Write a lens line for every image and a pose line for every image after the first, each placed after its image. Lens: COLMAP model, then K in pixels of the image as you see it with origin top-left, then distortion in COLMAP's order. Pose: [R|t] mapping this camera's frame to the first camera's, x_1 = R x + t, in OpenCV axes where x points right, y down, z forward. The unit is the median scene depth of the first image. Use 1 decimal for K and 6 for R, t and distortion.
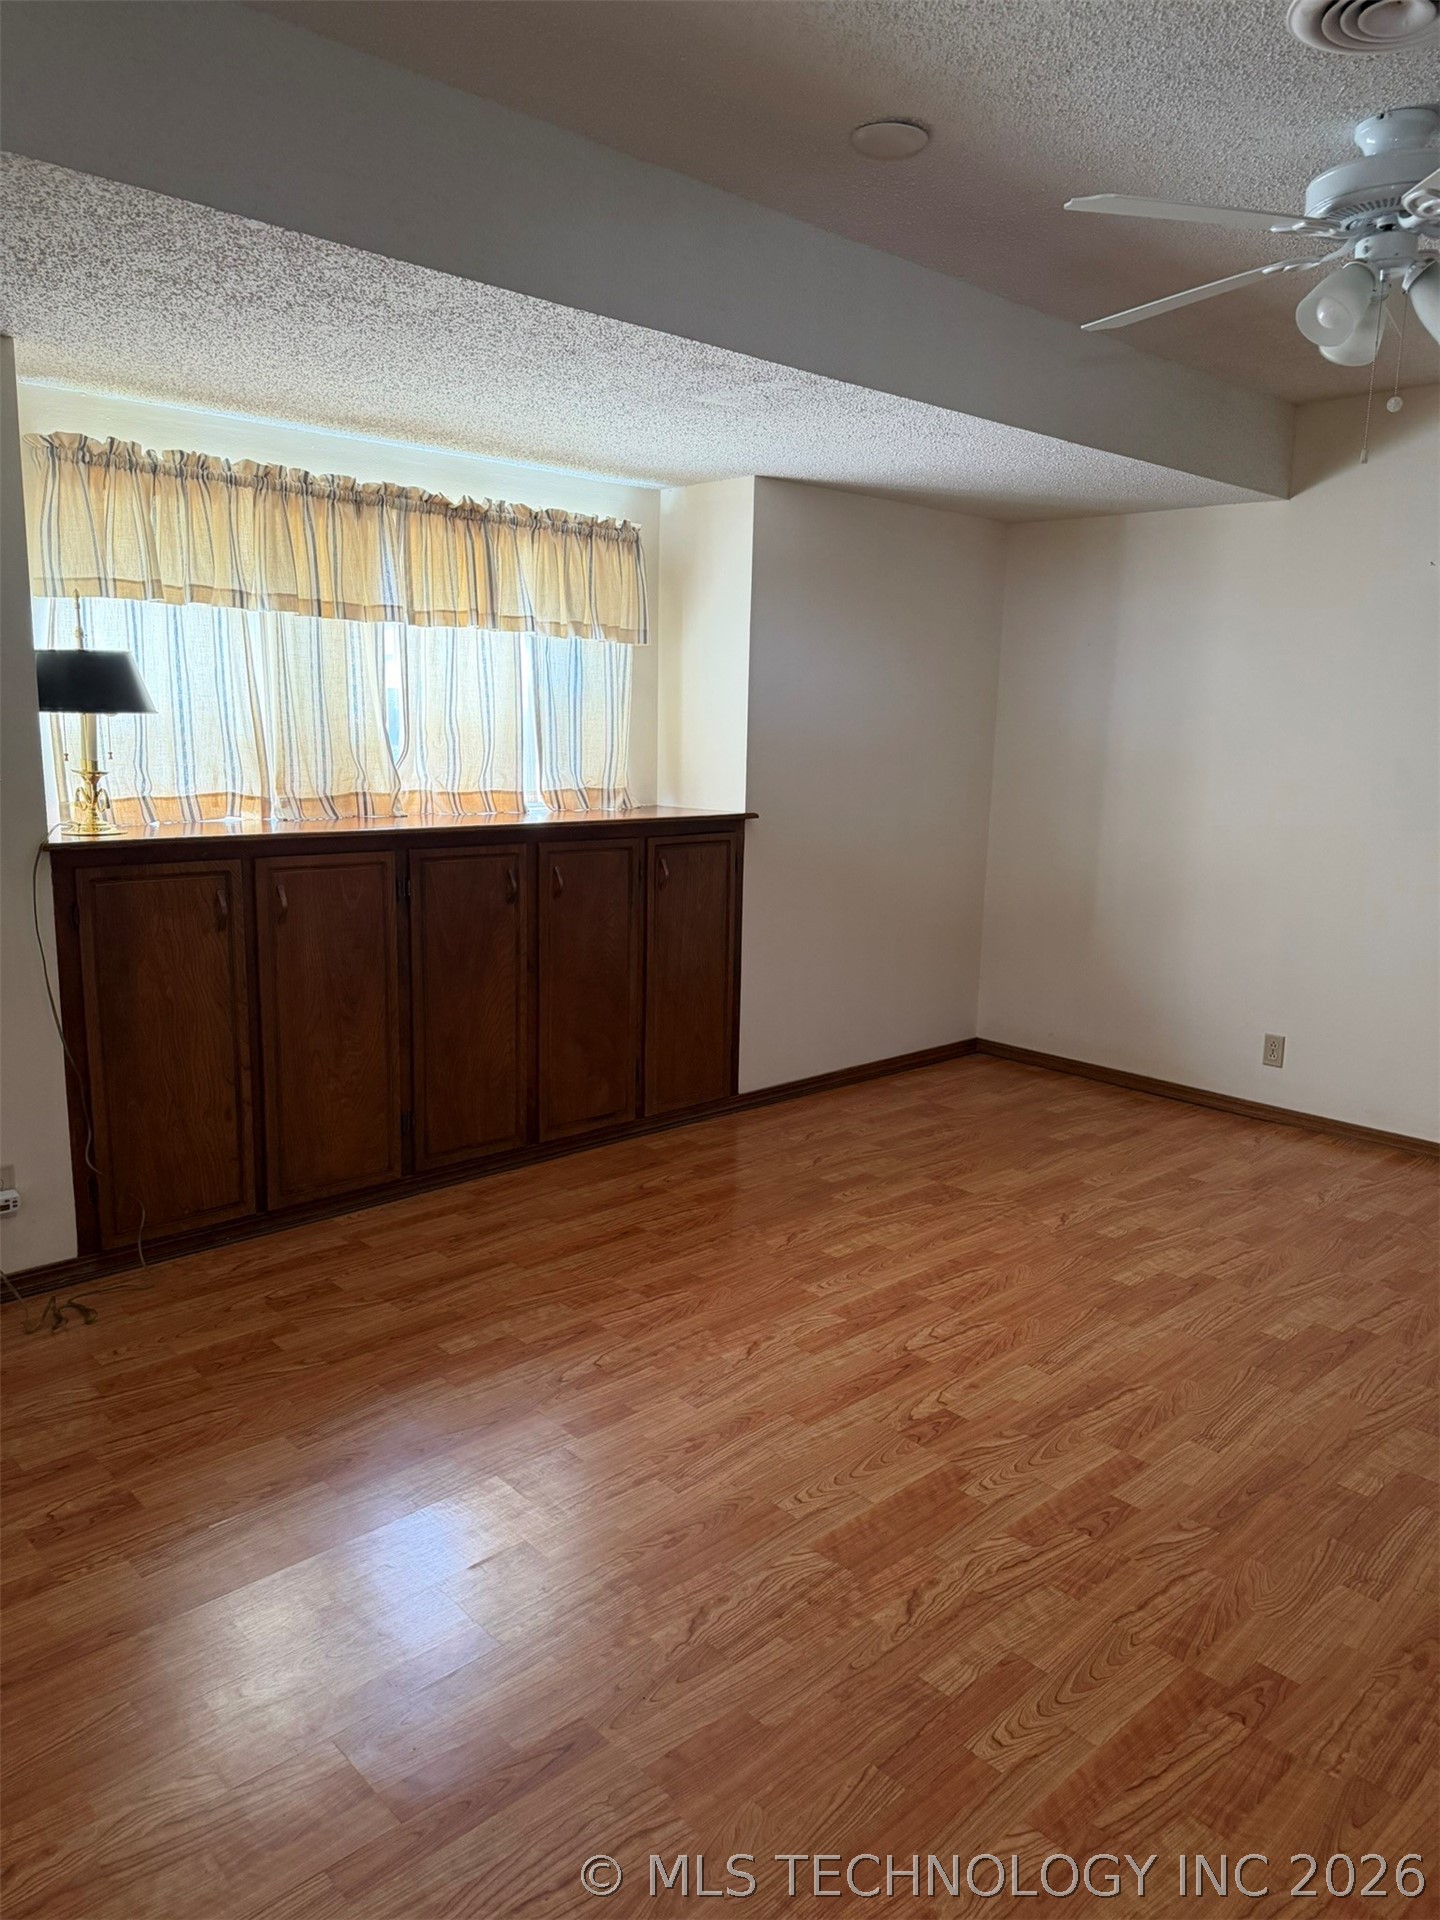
lens RADIAL K [[1358.3, 0, 723.3], [0, 1358.3, 952.0], [0, 0, 1]] dist [0.060449, -0.073170]
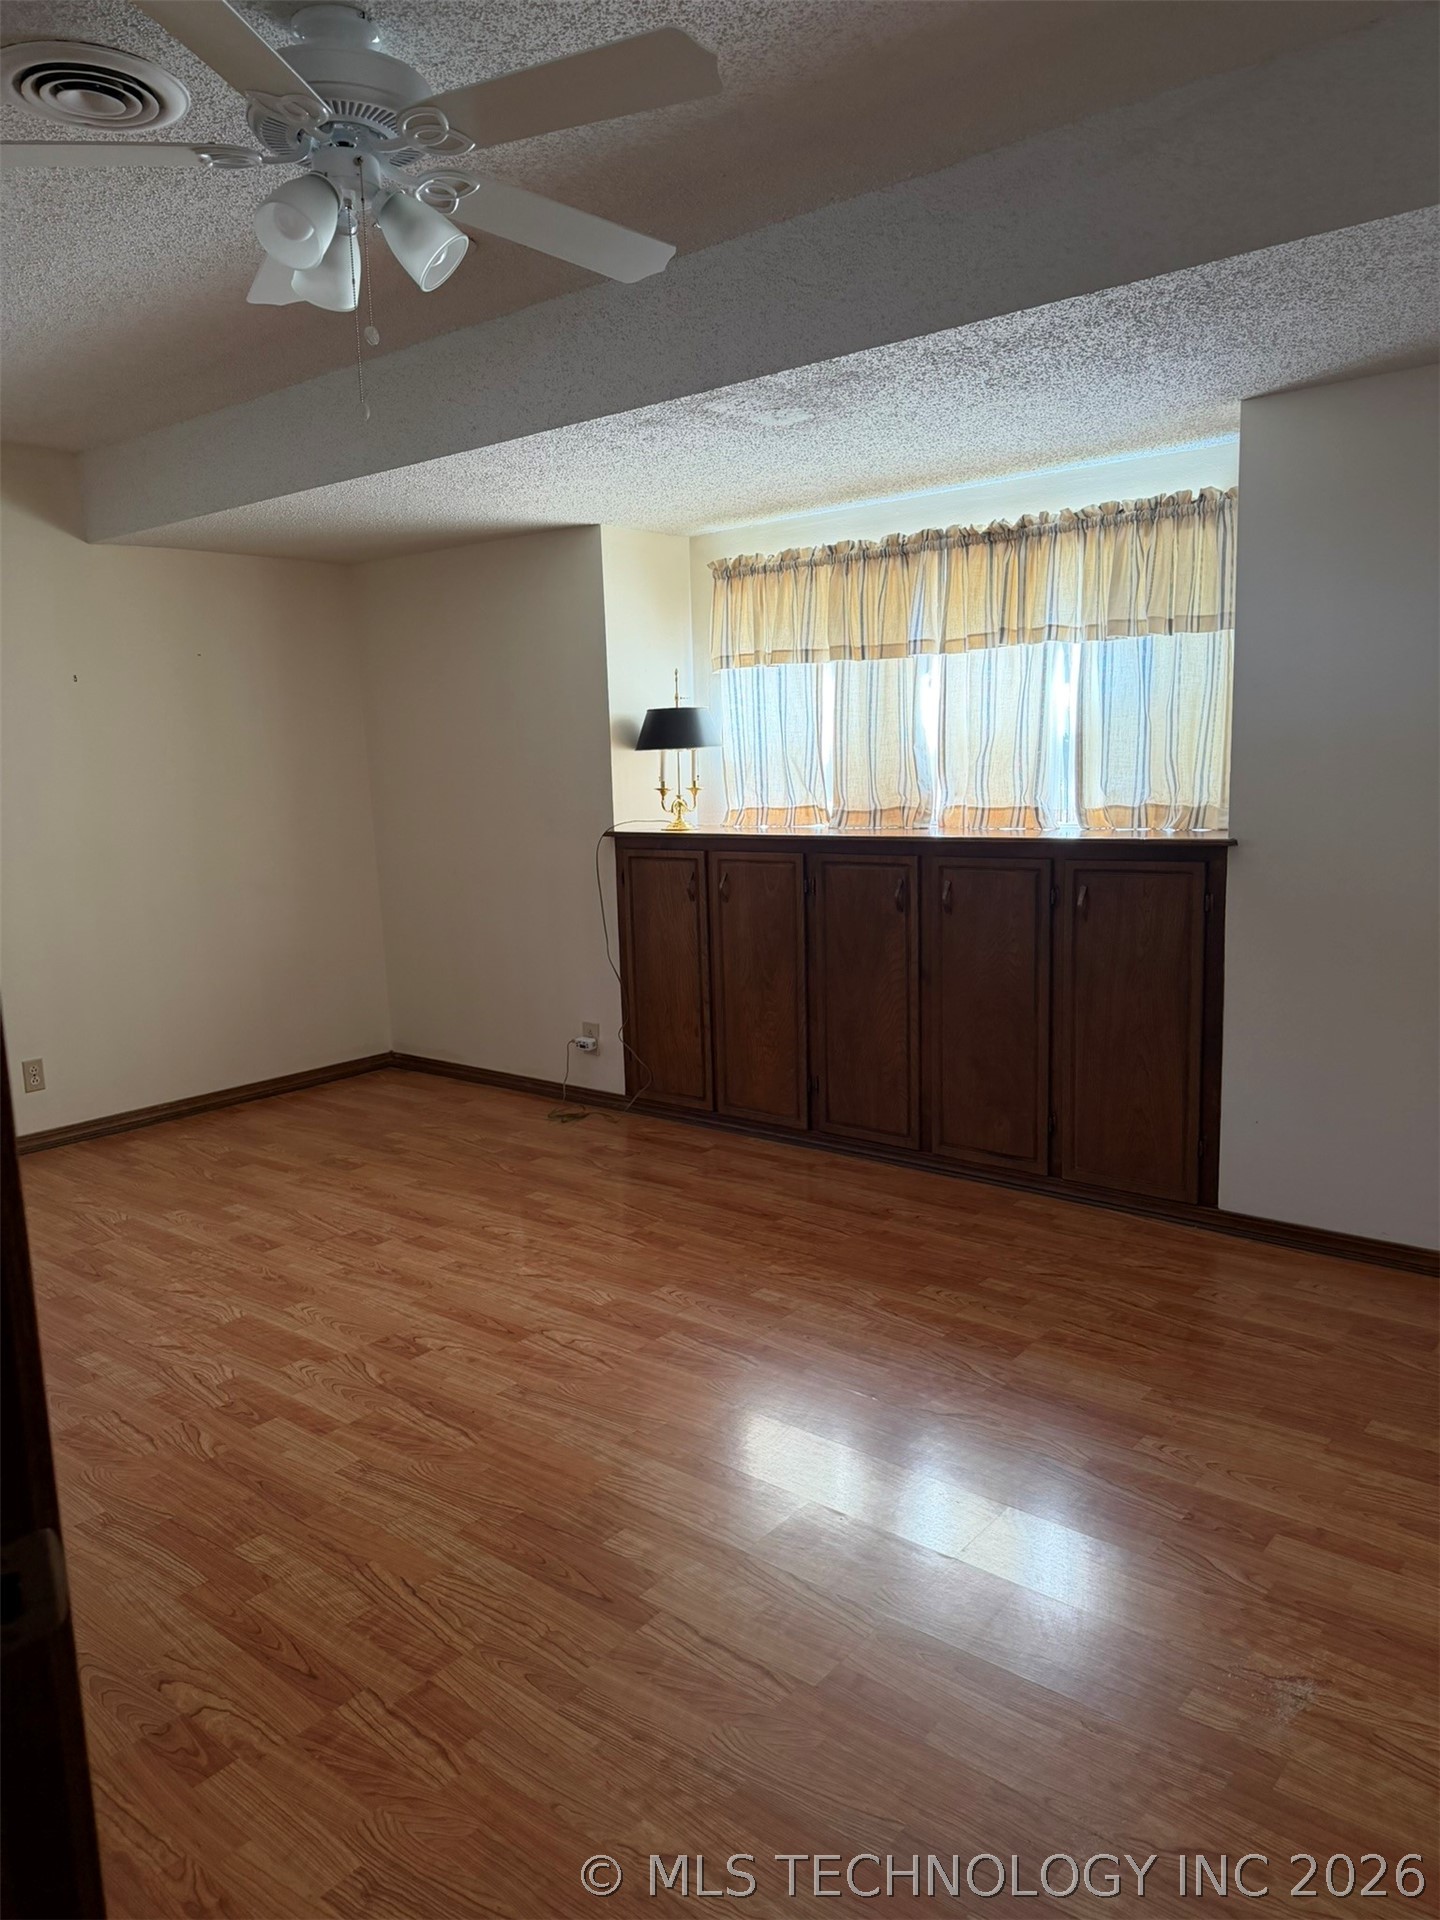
lens RADIAL K [[1358.3, 0, 714.4], [0, 1358.3, 957.8], [0, 0, 1]] dist [0.060449, -0.073170]
pose [[0.110117, 0.121352, -0.986483, 0.942027], [-0.138865, 0.984662, 0.105627, -0.099314], [0.984170, 0.125356, 0.125279, 0.788604]]
